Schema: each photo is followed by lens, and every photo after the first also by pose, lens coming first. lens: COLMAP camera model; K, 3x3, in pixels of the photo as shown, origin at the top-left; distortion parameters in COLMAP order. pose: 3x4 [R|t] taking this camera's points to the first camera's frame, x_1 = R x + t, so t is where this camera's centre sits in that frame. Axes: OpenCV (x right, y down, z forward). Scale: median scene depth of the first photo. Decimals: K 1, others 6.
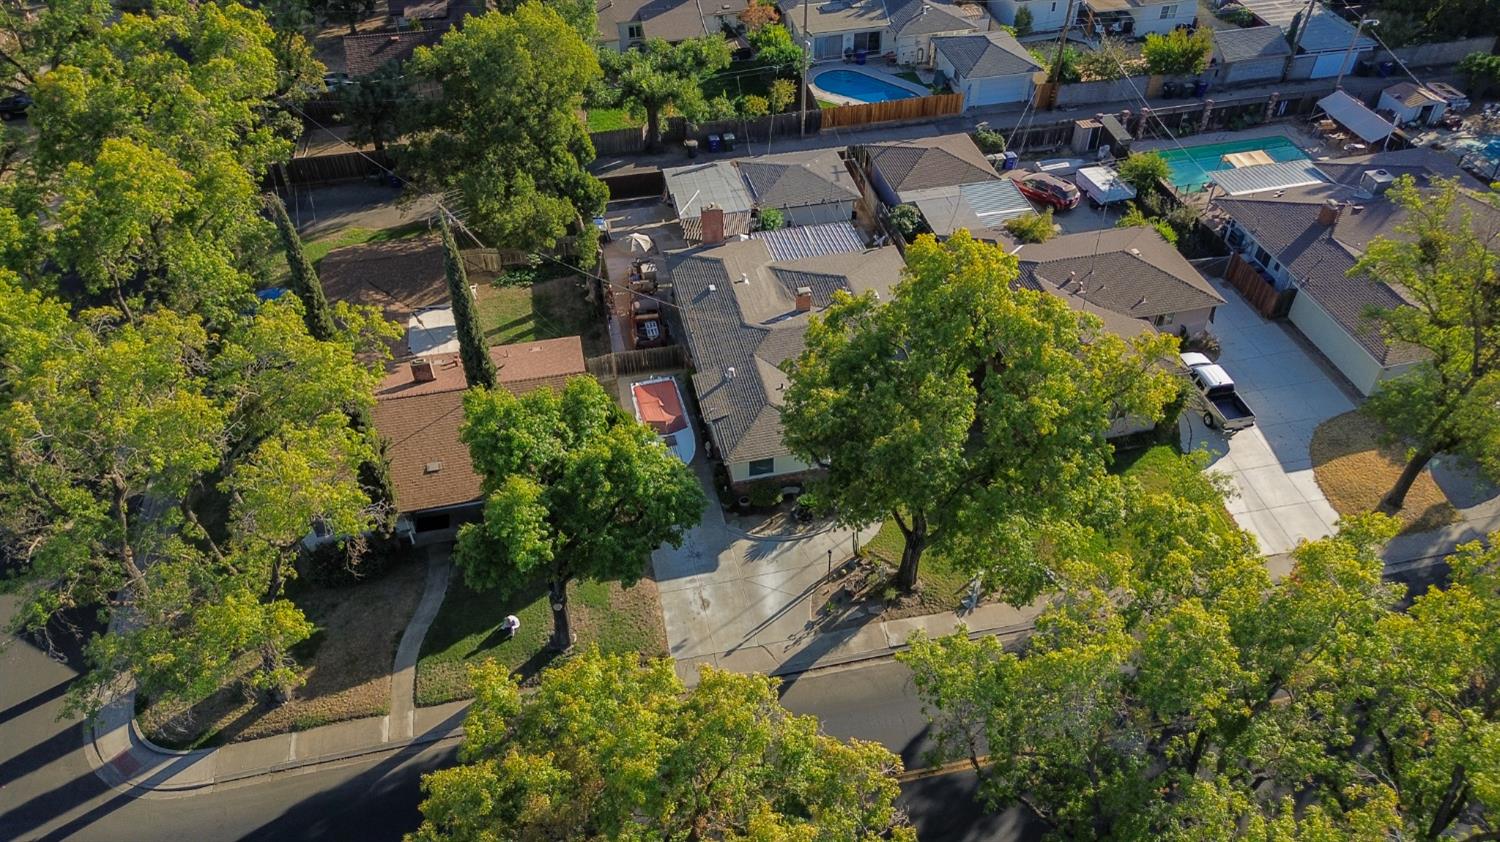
lens RADIAL K [[1065.9, 0, 759.9], [0, 1065.9, 398.5], [0, 0, 1]] dist [0.069568, -0.061780]
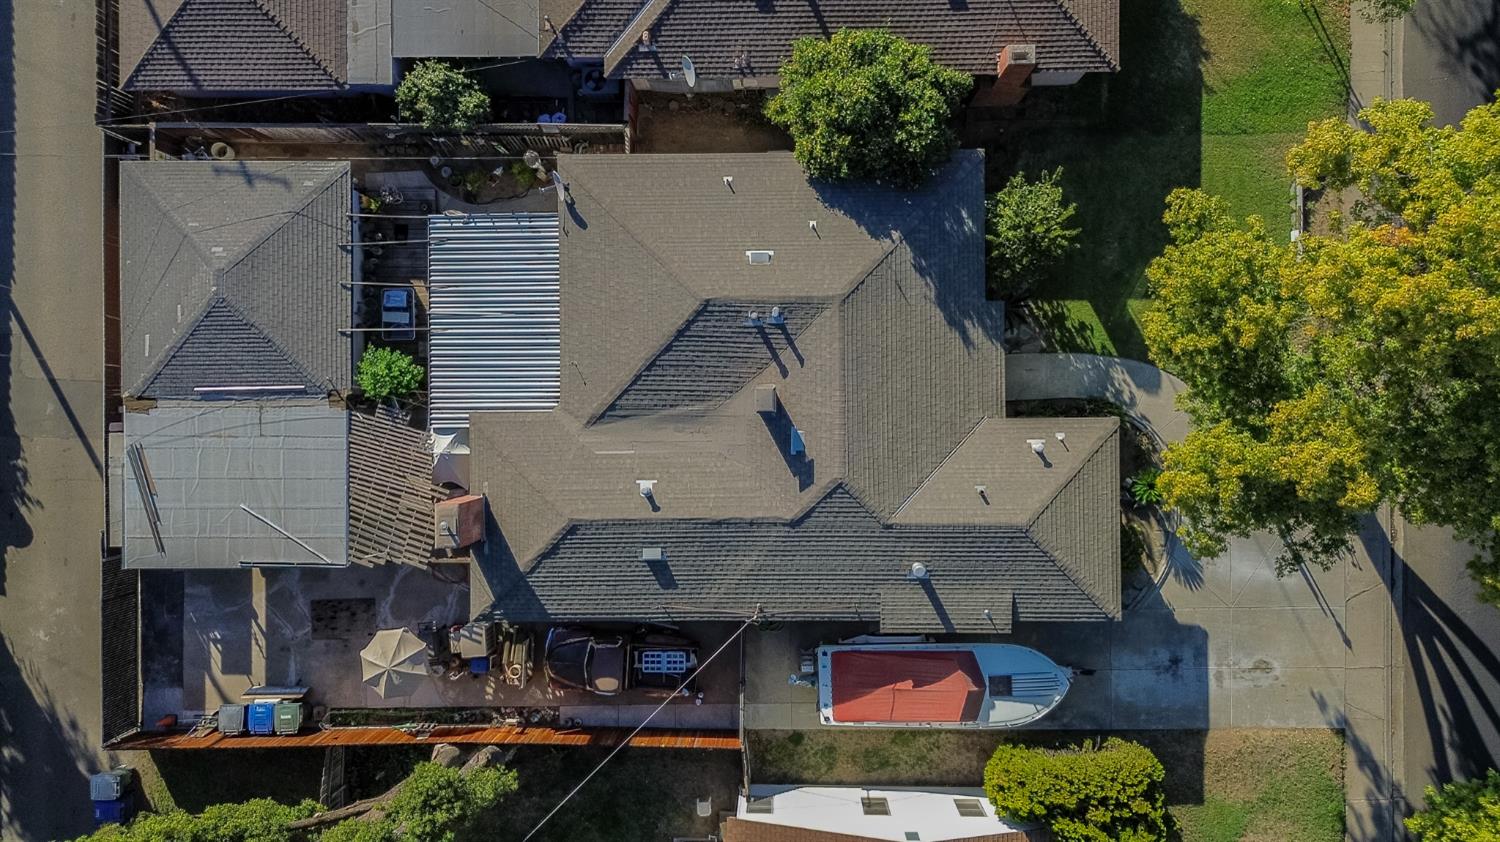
lens RADIAL K [[1065.9, 0, 759.9], [0, 1065.9, 398.5], [0, 0, 1]] dist [0.069568, -0.061780]
pose [[0.210519, -0.977296, -0.023982, 0.047266], [0.646343, 0.120740, 0.753434, -0.421234], [-0.733432, -0.174112, 0.657087, 0.564453]]
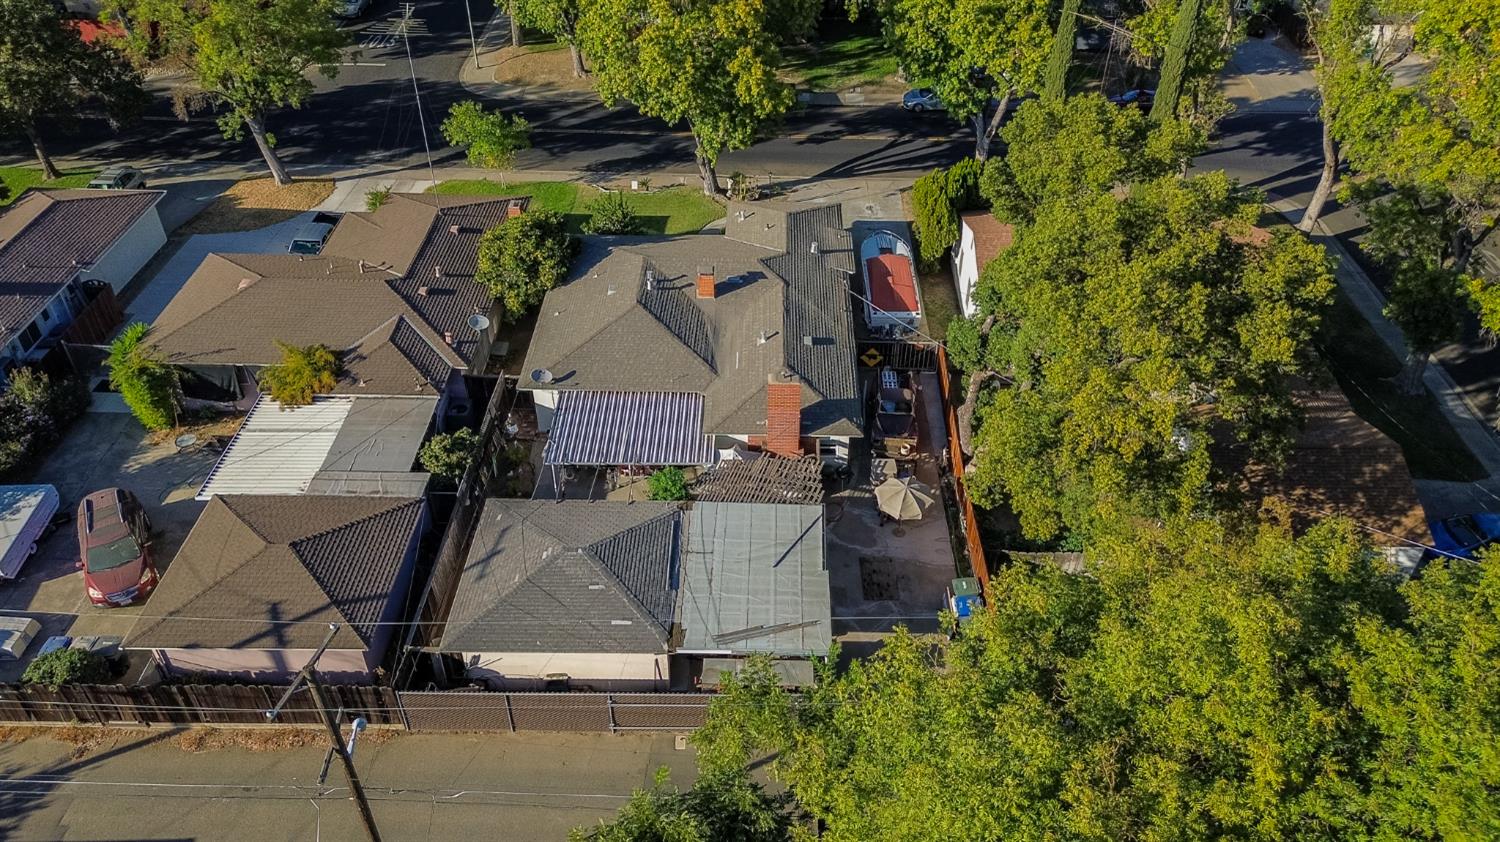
lens RADIAL K [[1065.9, 0, 759.9], [0, 1065.9, 398.5], [0, 0, 1]] dist [0.069568, -0.061780]
pose [[-0.972797, -0.171416, 0.155826, -0.119720], [0.117082, 0.216614, 0.969211, -0.735979], [-0.199893, 0.961090, -0.190652, 1.058863]]
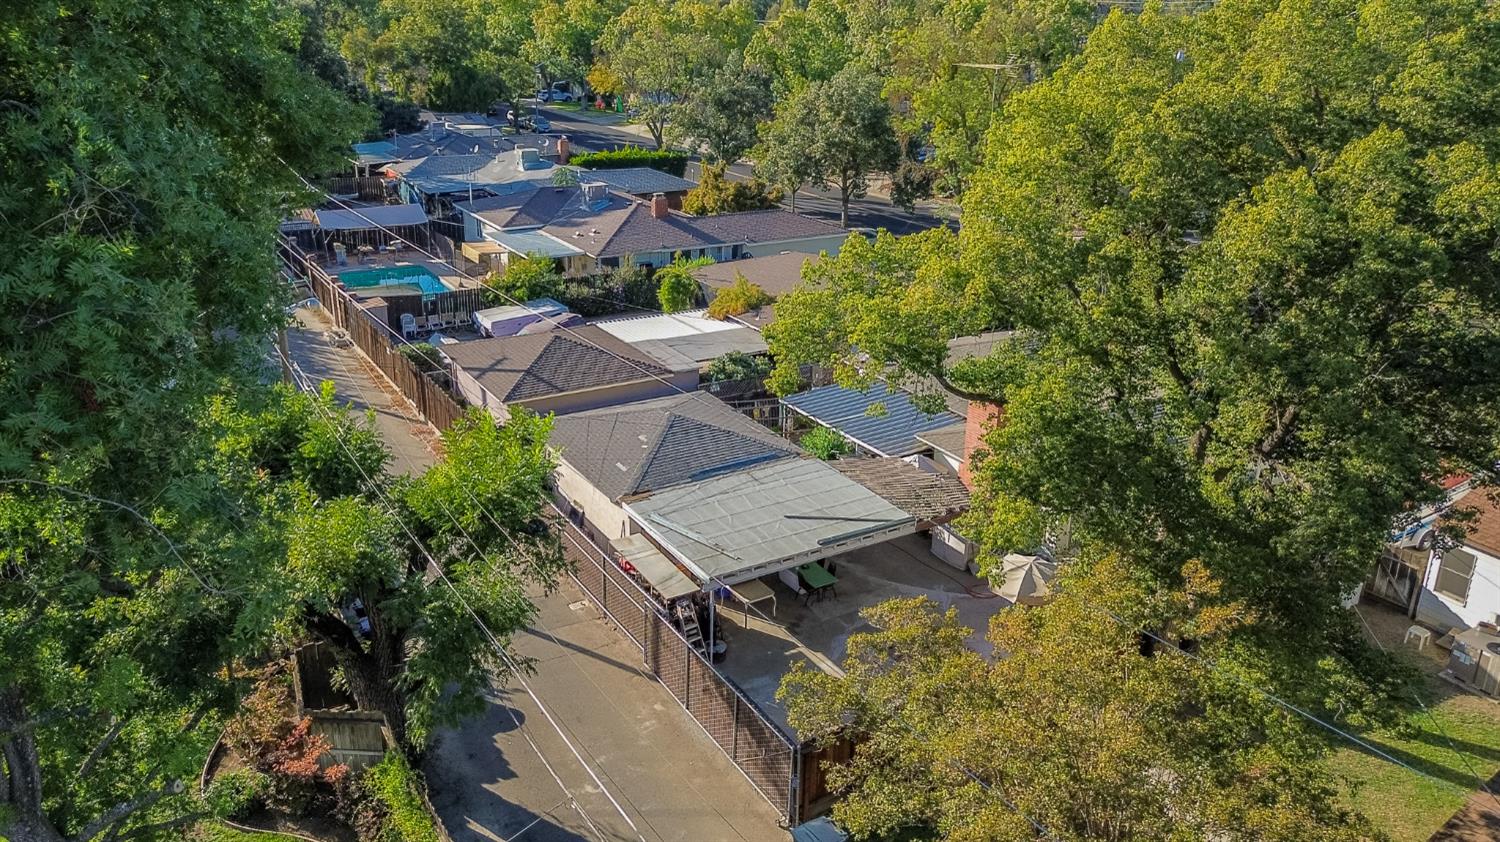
lens RADIAL K [[1065.9, 0, 759.9], [0, 1065.9, 398.5], [0, 0, 1]] dist [0.069568, -0.061780]
pose [[-0.337310, -0.360345, 0.869697, -0.410002], [0.584513, 0.644020, 0.493542, -0.452962], [-0.737947, 0.674826, -0.006608, 1.015265]]
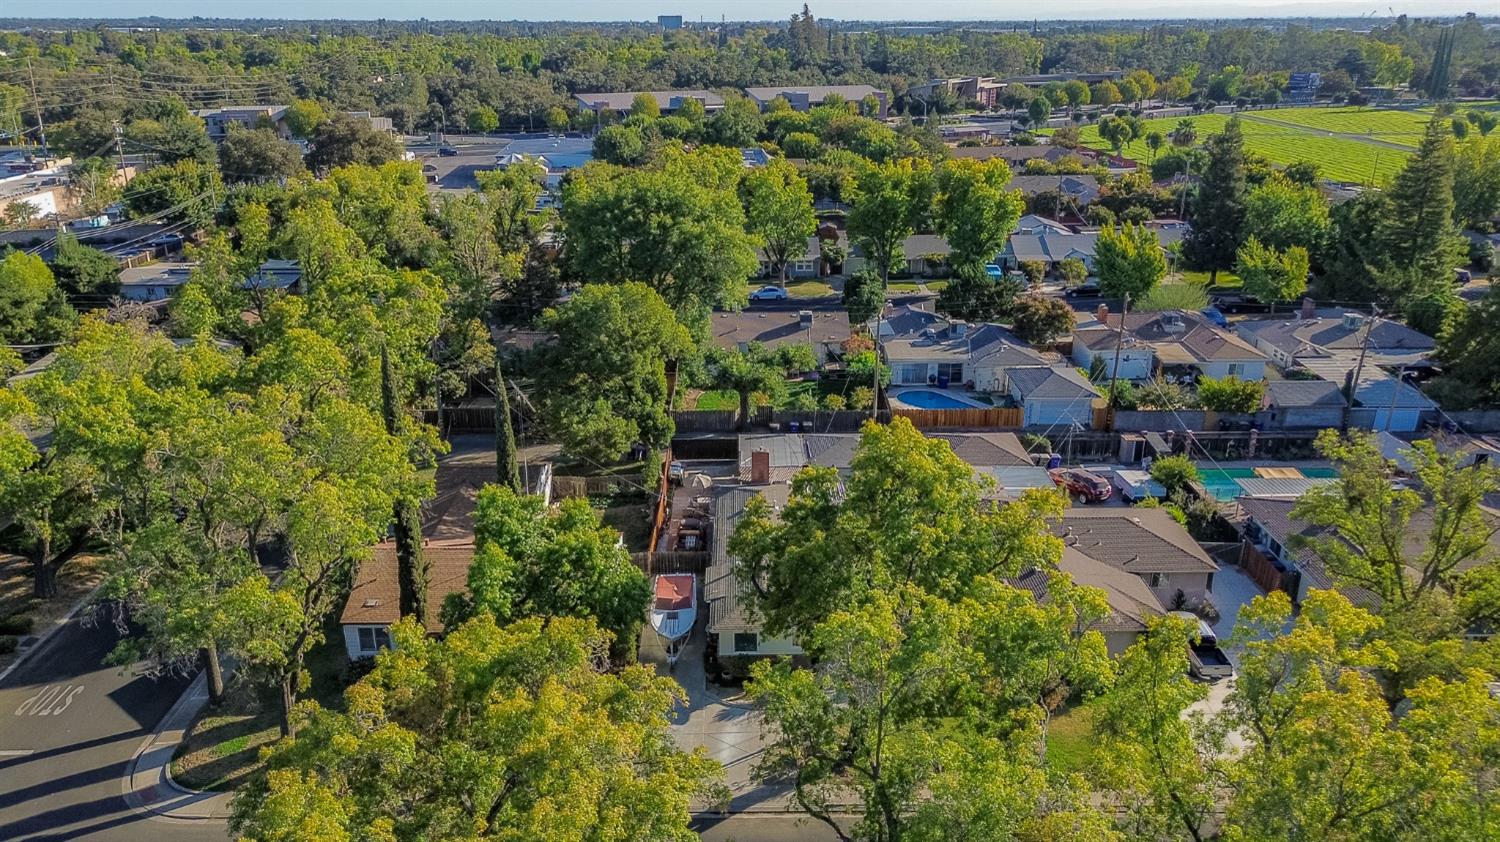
lens RADIAL K [[1065.9, 0, 759.9], [0, 1065.9, 398.5], [0, 0, 1]] dist [0.069568, -0.061780]
pose [[0.979734, 0.072757, -0.186621, 0.155021], [-0.135923, 0.925841, -0.352624, 0.165811], [0.147125, 0.370843, 0.916967, -0.083323]]
